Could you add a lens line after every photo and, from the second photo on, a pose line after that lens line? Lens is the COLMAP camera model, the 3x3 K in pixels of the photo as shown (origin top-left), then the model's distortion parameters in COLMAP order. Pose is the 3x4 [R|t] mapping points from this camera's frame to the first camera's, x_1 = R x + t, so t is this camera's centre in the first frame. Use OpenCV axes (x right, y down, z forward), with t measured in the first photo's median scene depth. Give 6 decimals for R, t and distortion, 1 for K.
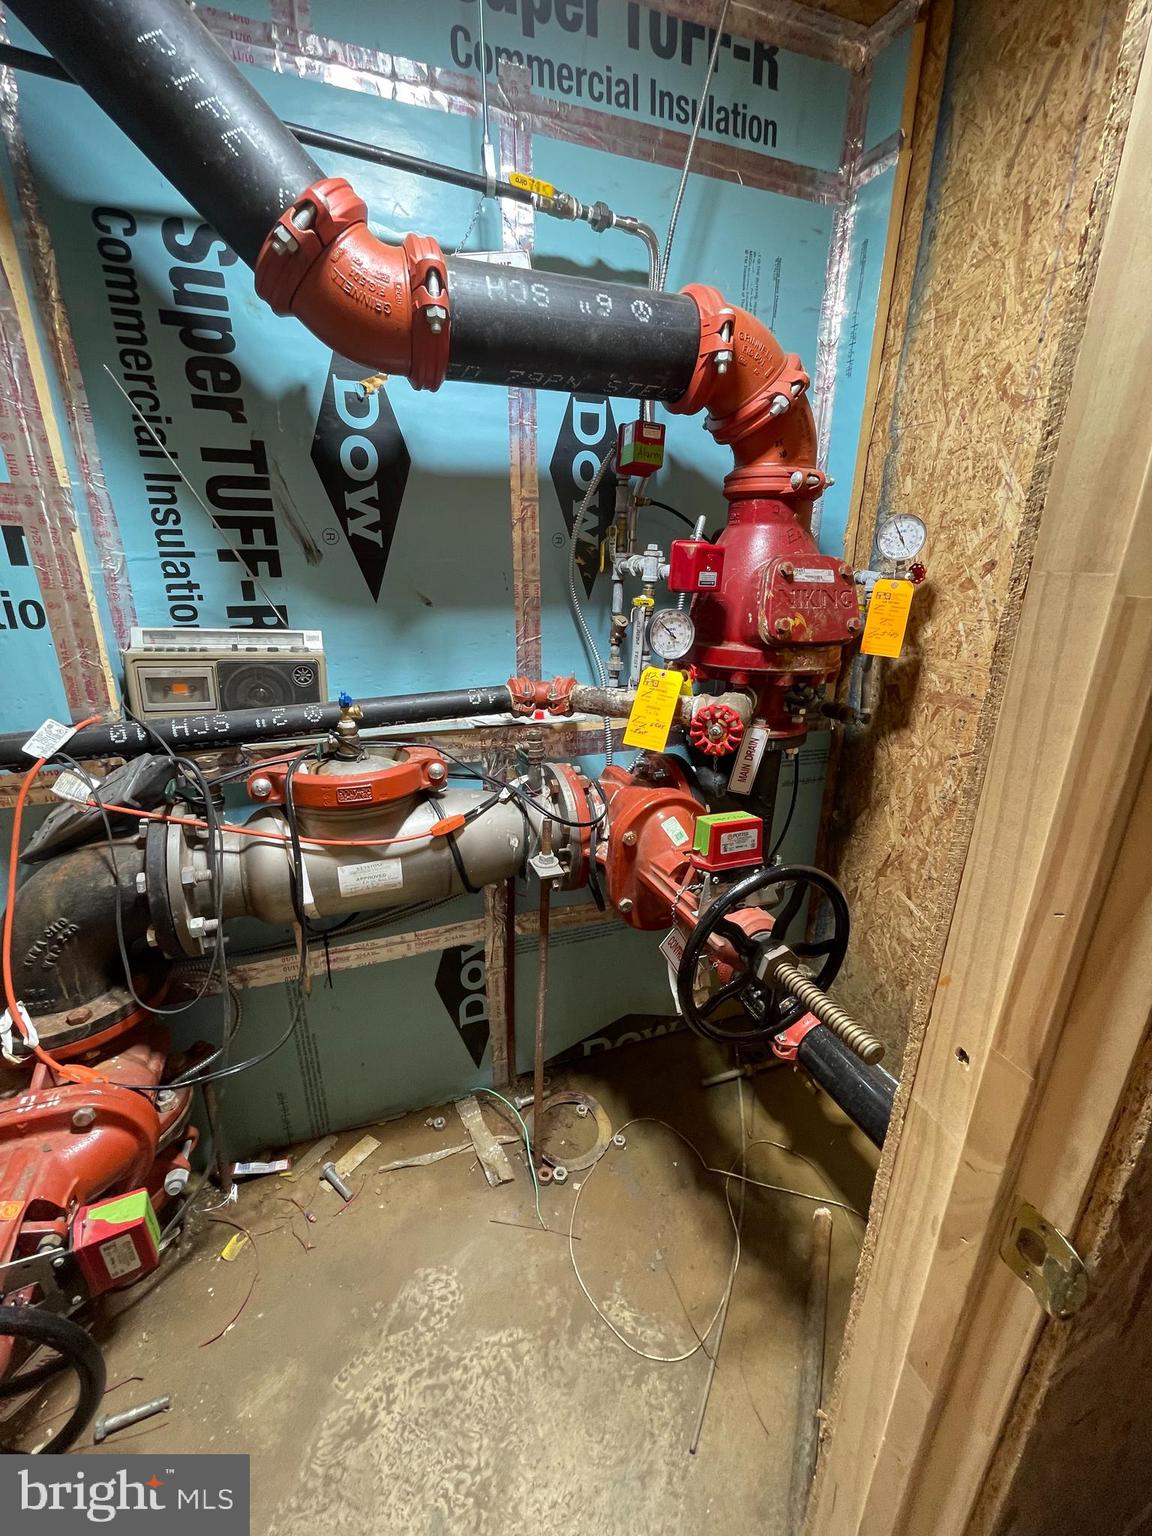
lens RADIAL K [[619.3, 0, 574.6], [0, 619.3, 769.4], [0, 0, 1]] dist [-0.006541, 0.001577]
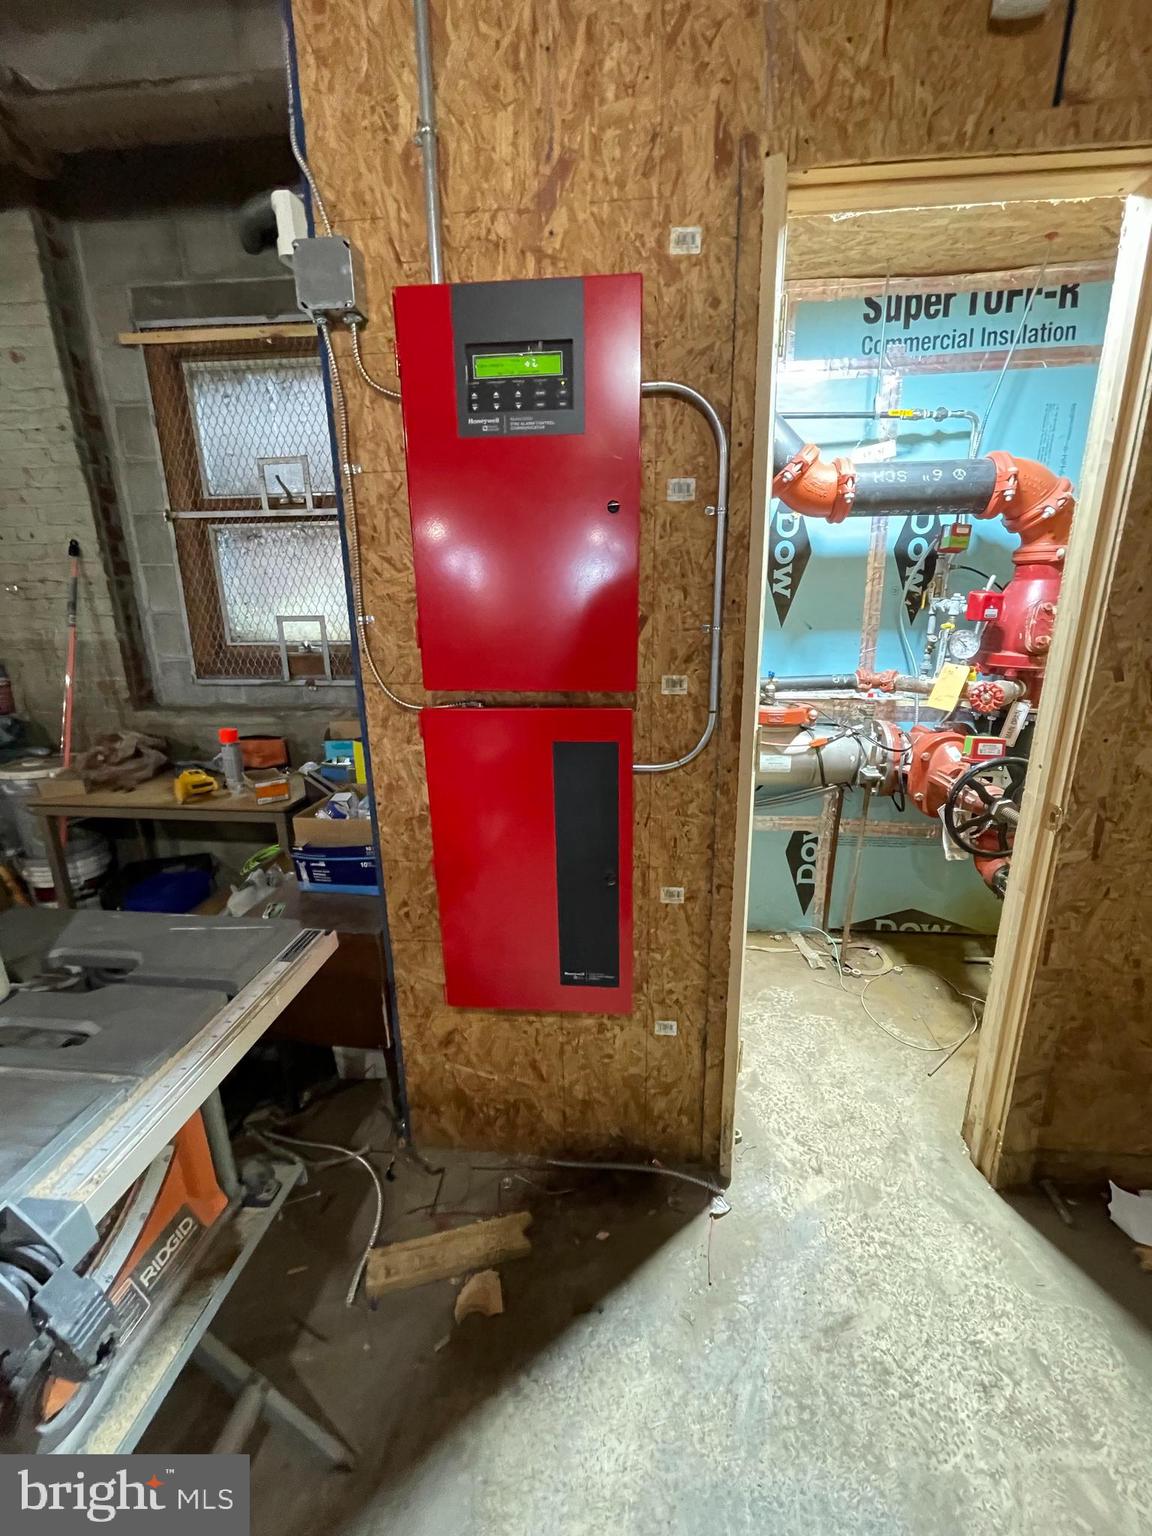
lens RADIAL K [[619.3, 0, 583.9], [0, 619.3, 769.1], [0, 0, 1]] dist [-0.006541, 0.001577]
pose [[0.903711, 0.093494, -0.417811, -0.047895], [-0.114735, 0.993057, -0.025952, 0.278996], [0.412484, 0.071391, 0.908163, -0.933532]]
